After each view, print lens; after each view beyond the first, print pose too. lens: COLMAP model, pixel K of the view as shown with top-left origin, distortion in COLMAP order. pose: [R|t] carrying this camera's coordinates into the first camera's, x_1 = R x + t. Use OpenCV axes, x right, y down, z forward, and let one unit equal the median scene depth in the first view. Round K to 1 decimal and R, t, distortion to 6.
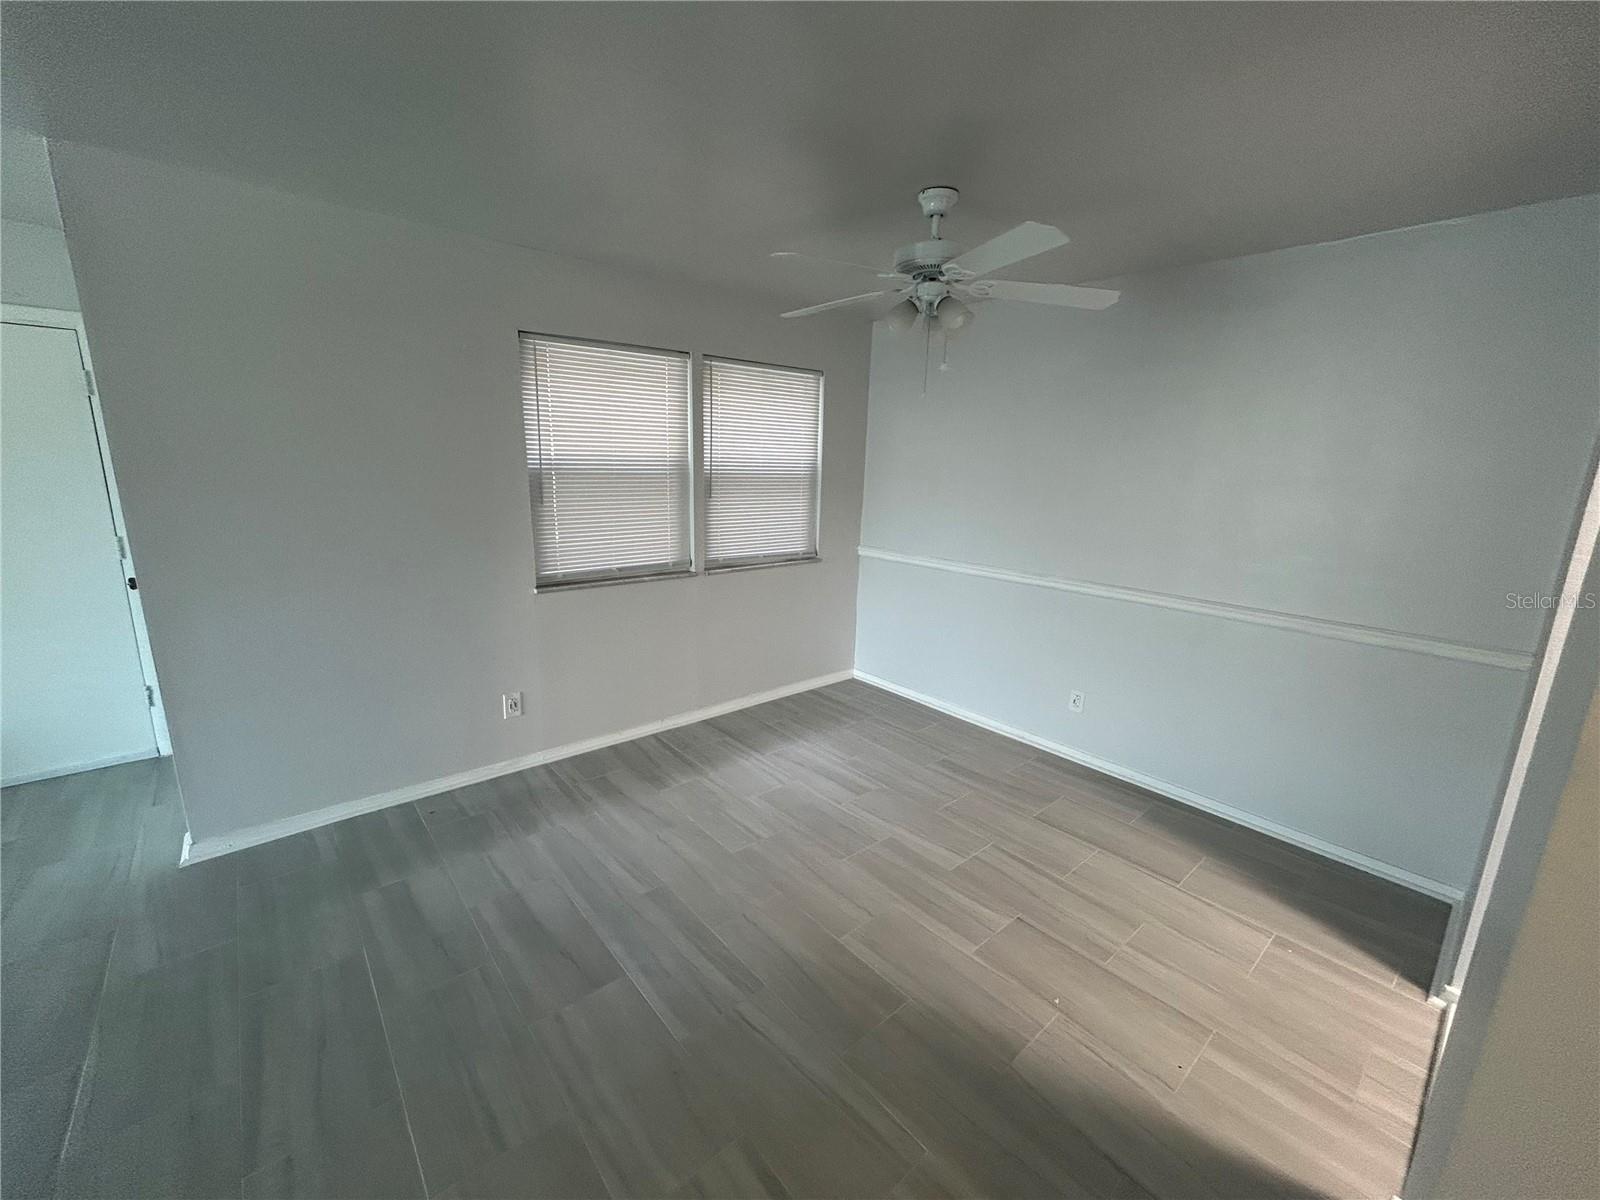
lens RADIAL K [[644.2, 0, 796.0], [0, 644.2, 600.0], [0, 0, 1]] dist [-0.001417, 0.000952]
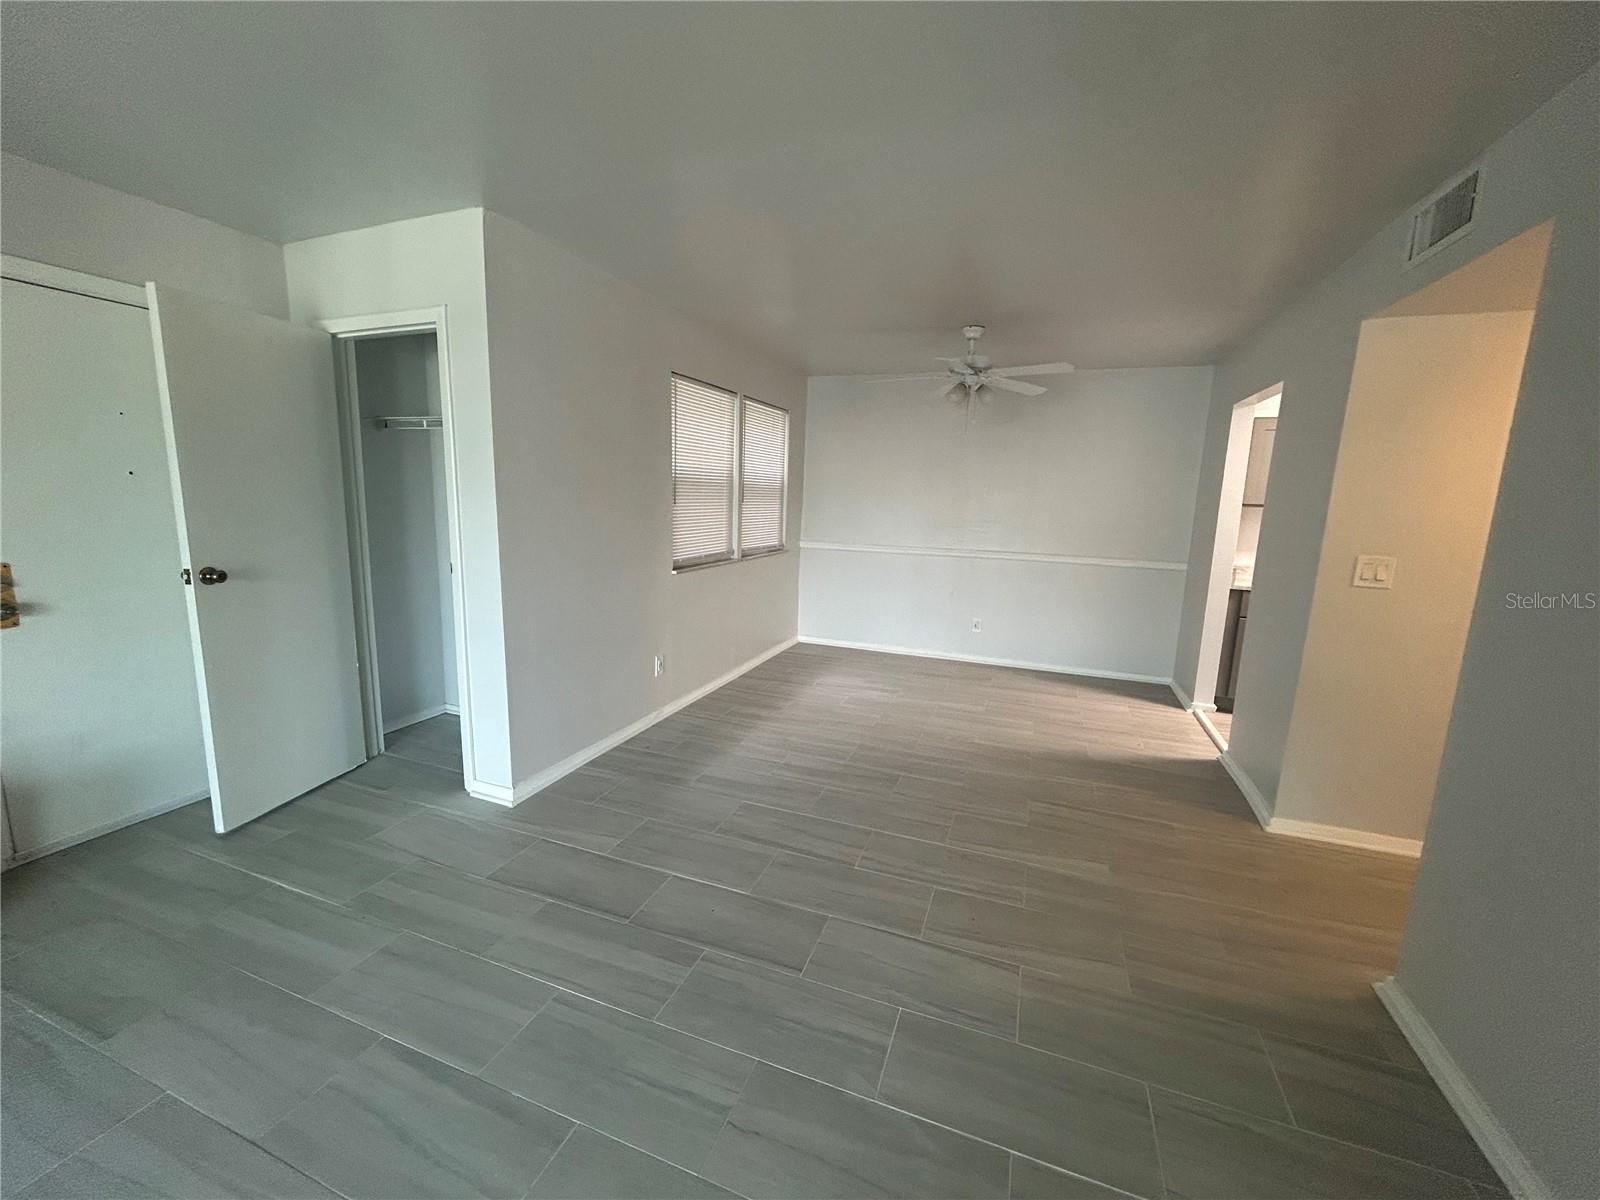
lens RADIAL K [[636.5, 0, 805.5], [0, 636.5, 605.2], [0, 0, 1]] dist [0.000930, 0.000307]
pose [[0.877272, -0.081695, 0.472989, -0.746777], [0.094524, 0.995517, -0.003371, 0.076681], [-0.470594, 0.047666, 0.881062, -0.222074]]
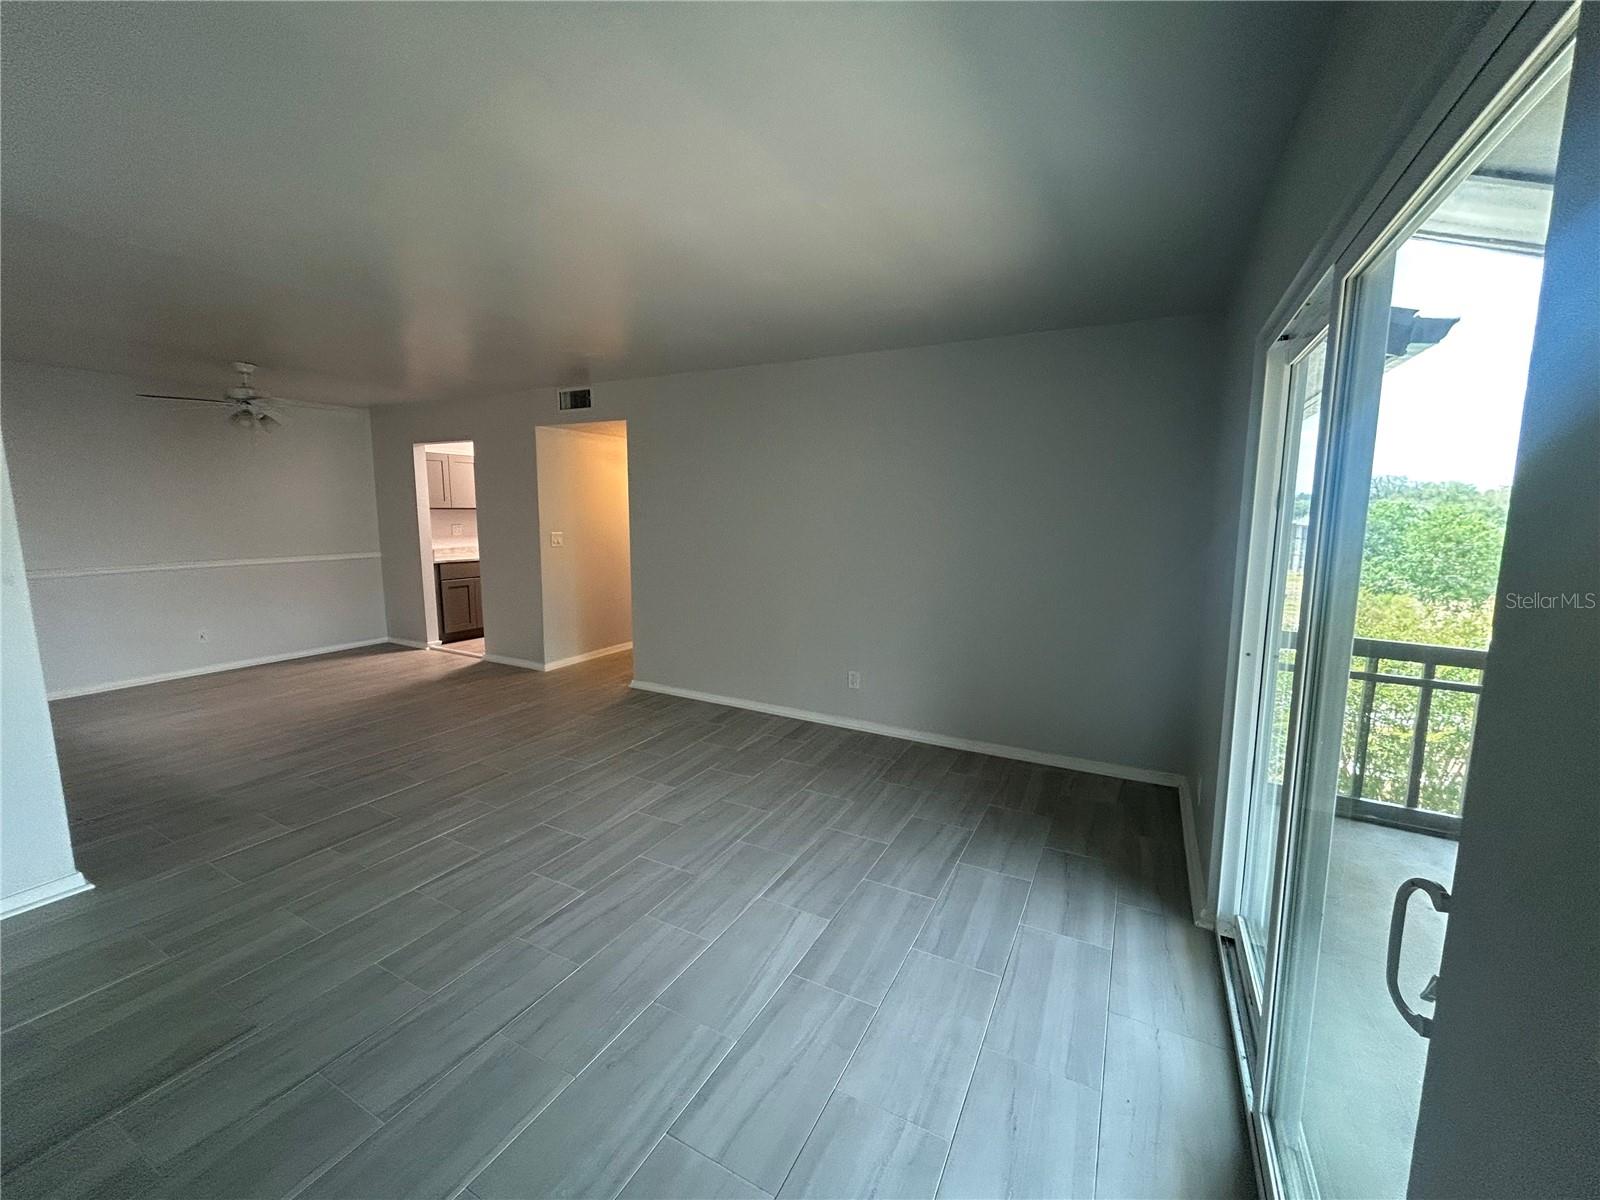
lens RADIAL K [[644.2, 0, 796.0], [0, 644.2, 600.0], [0, 0, 1]] dist [-0.001417, 0.000952]
pose [[-0.363137, -0.162888, 0.917387, -1.661822], [0.170140, 0.956453, 0.237172, -0.056838], [-0.916070, 0.242210, -0.319610, 0.140465]]
